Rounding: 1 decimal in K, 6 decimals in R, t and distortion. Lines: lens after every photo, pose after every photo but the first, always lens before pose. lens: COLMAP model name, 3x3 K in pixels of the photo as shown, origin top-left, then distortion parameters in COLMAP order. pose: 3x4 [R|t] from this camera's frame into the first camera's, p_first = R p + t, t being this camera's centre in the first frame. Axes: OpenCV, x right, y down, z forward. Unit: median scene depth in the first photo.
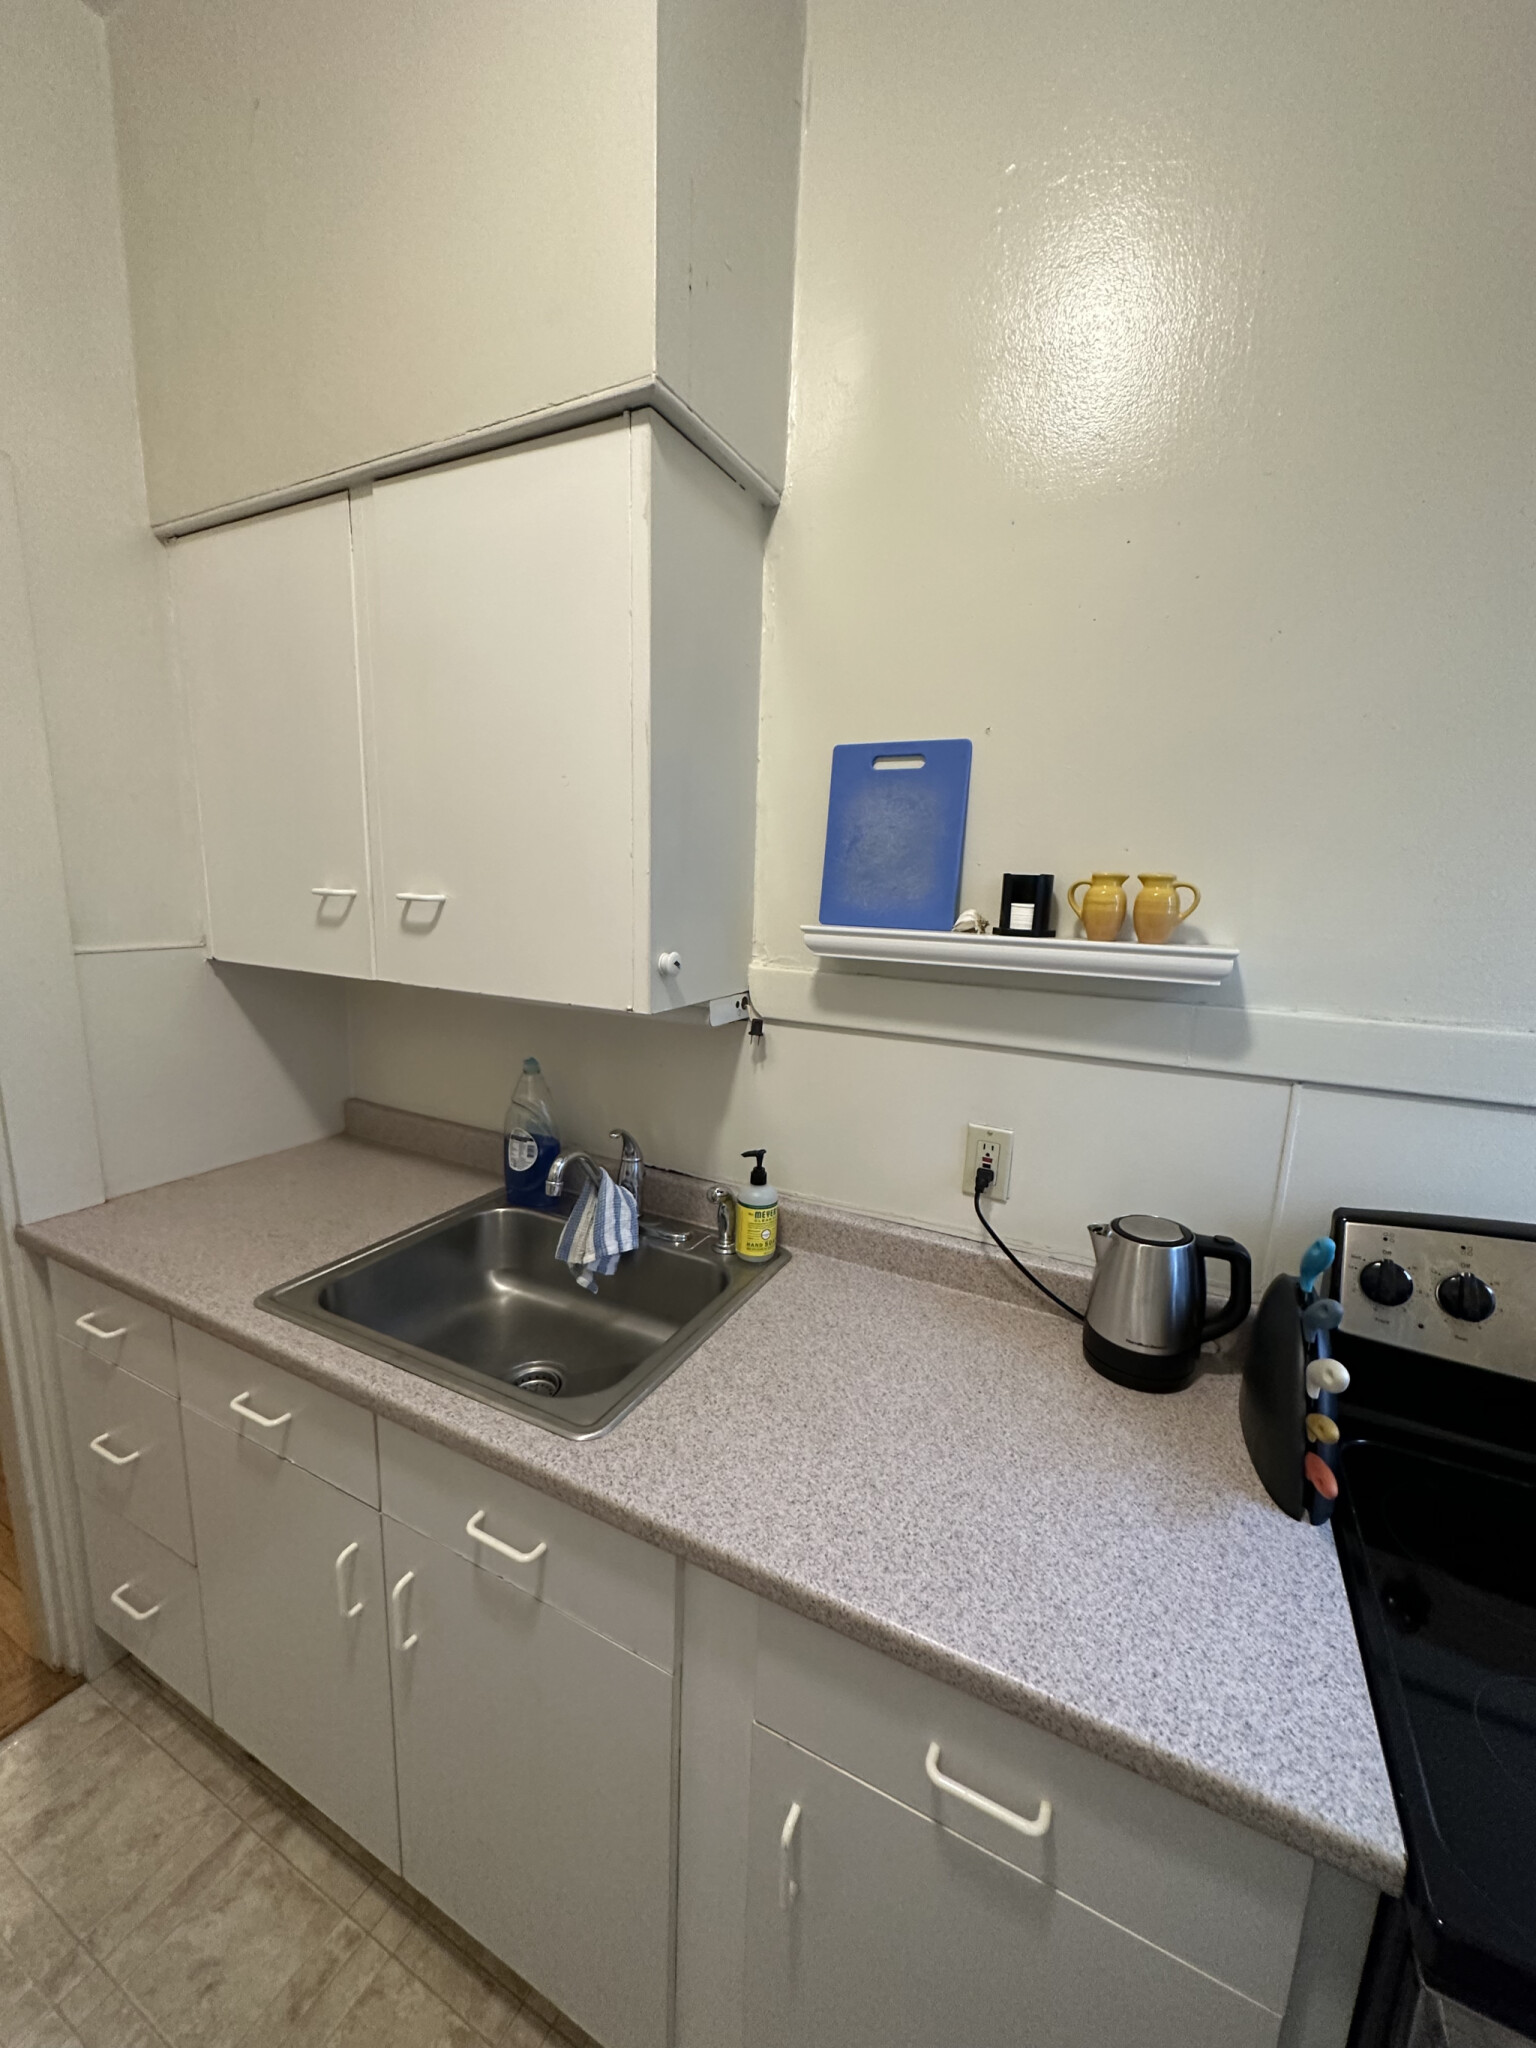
lens RADIAL K [[814.8, 0, 771.5], [0, 814.8, 1025.1], [0, 0, 1]] dist [-0.000604, 0.000460]
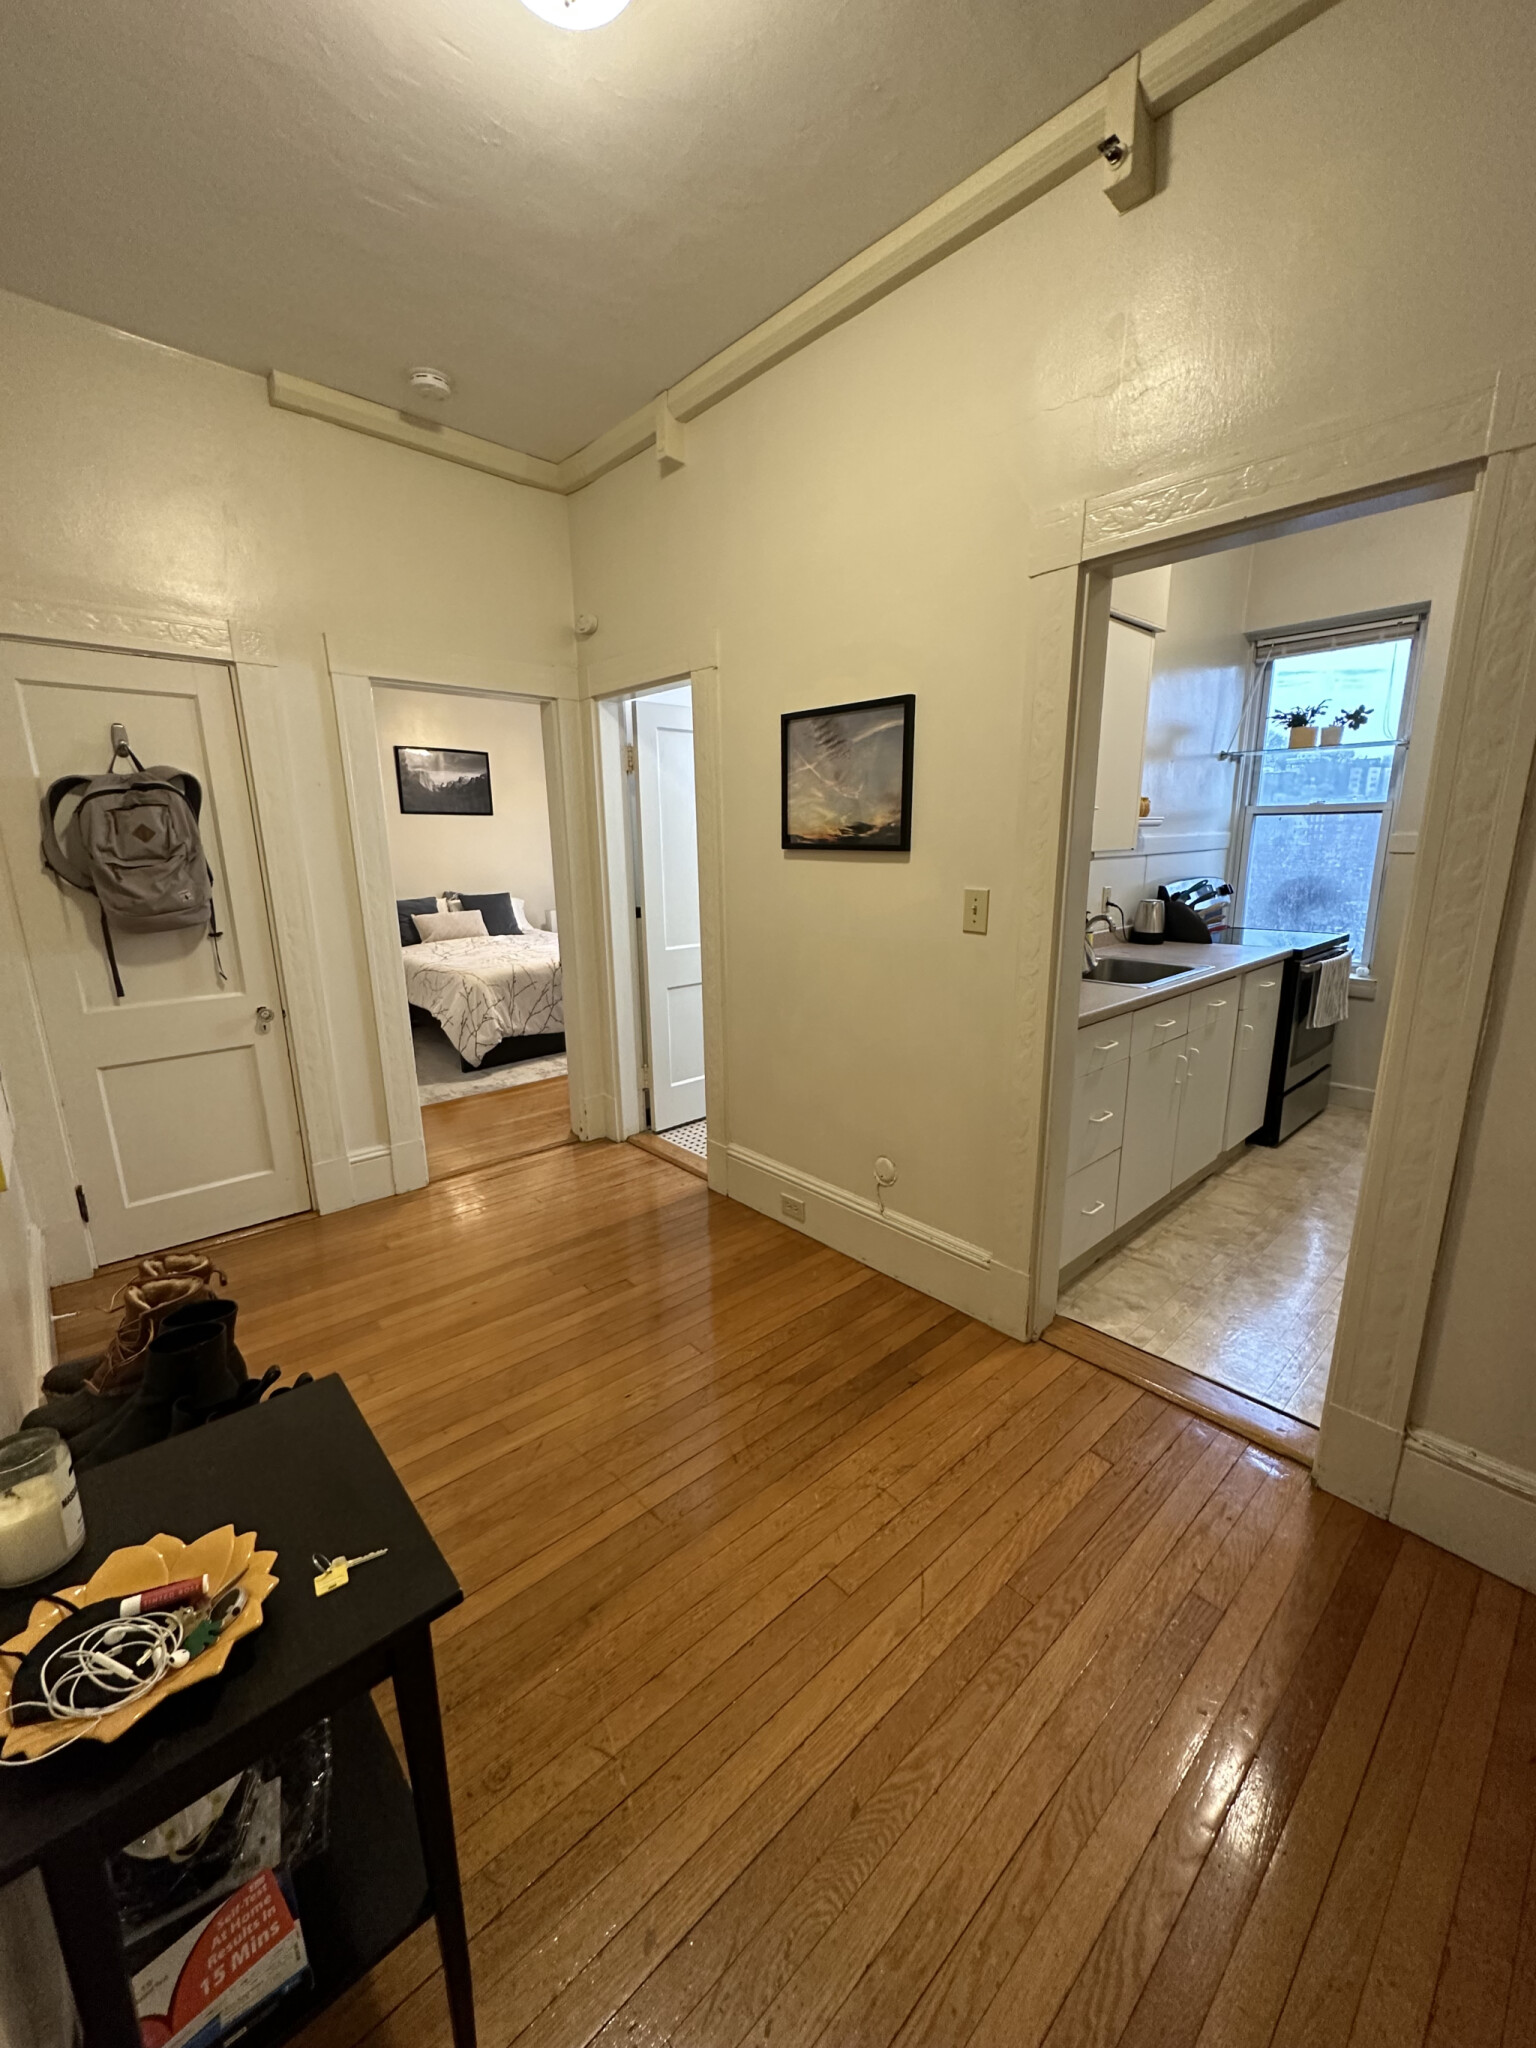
lens RADIAL K [[814.8, 0, 771.3], [0, 814.8, 1026.3], [0, 0, 1]] dist [-0.000604, 0.000460]
pose [[0.346082, -0.244543, 0.905774, -2.976088], [0.193572, 0.963273, 0.186106, -0.171625], [-0.918018, 0.110924, 0.380708, 1.075633]]
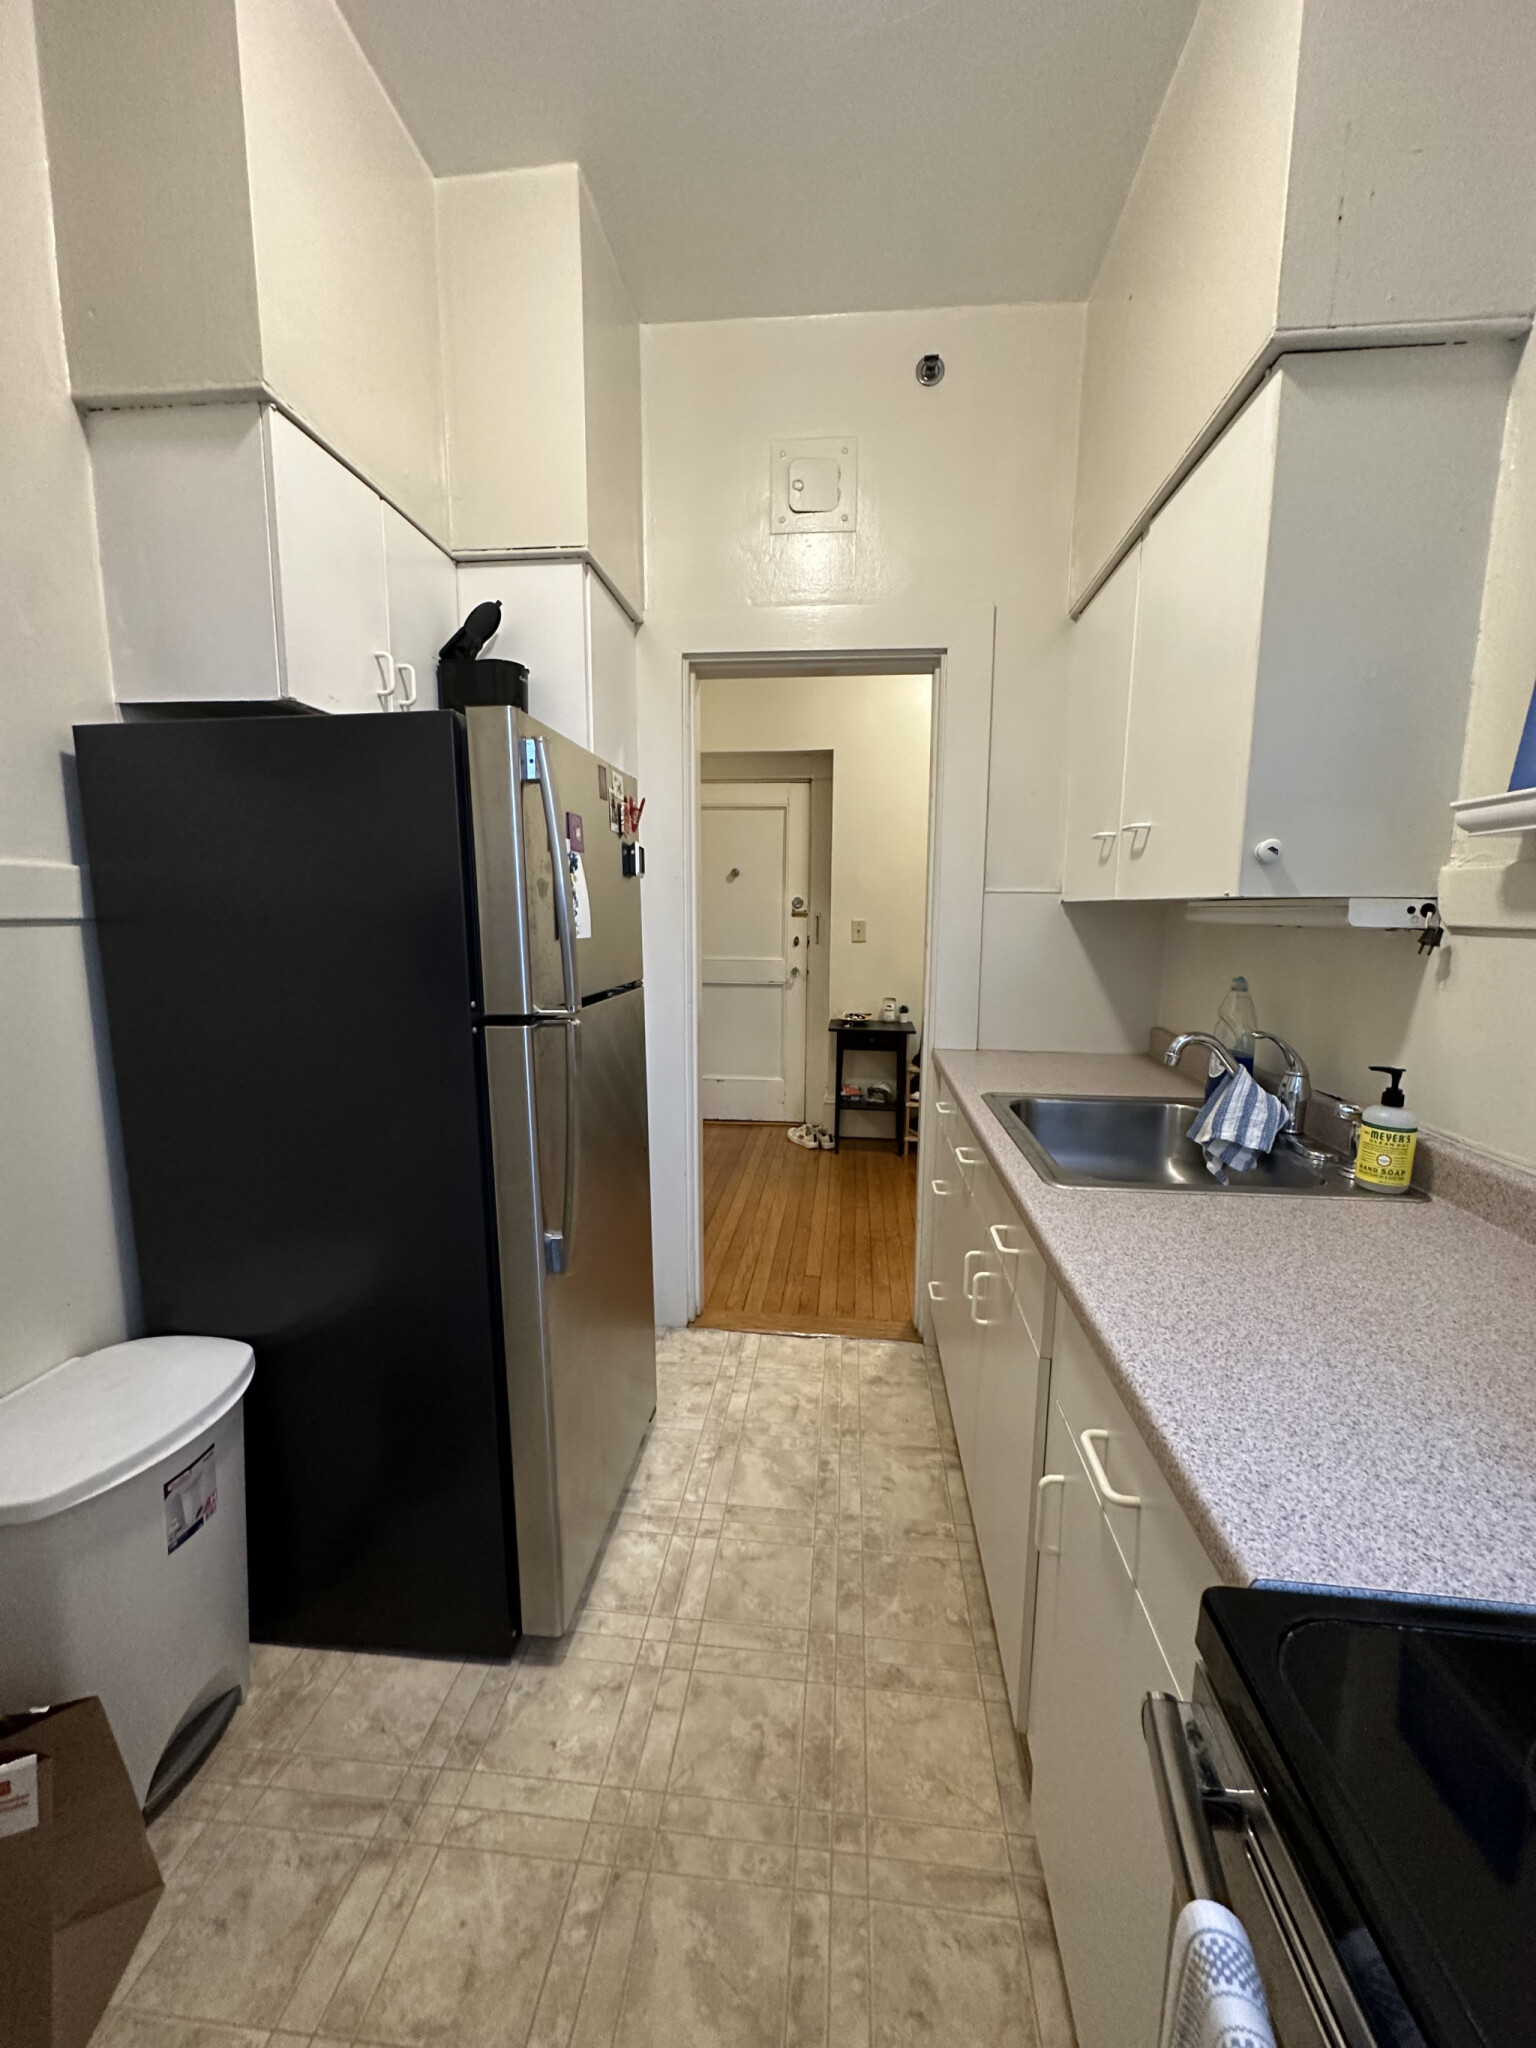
lens RADIAL K [[814.8, 0, 772.9], [0, 814.8, 1024.5], [0, 0, 1]] dist [-0.000604, 0.000460]
pose [[0.369666, 0.104150, -0.923309, 0.616963], [-0.166575, 0.985028, 0.044420, 0.201520], [0.914112, 0.137380, 0.381480, 0.024699]]
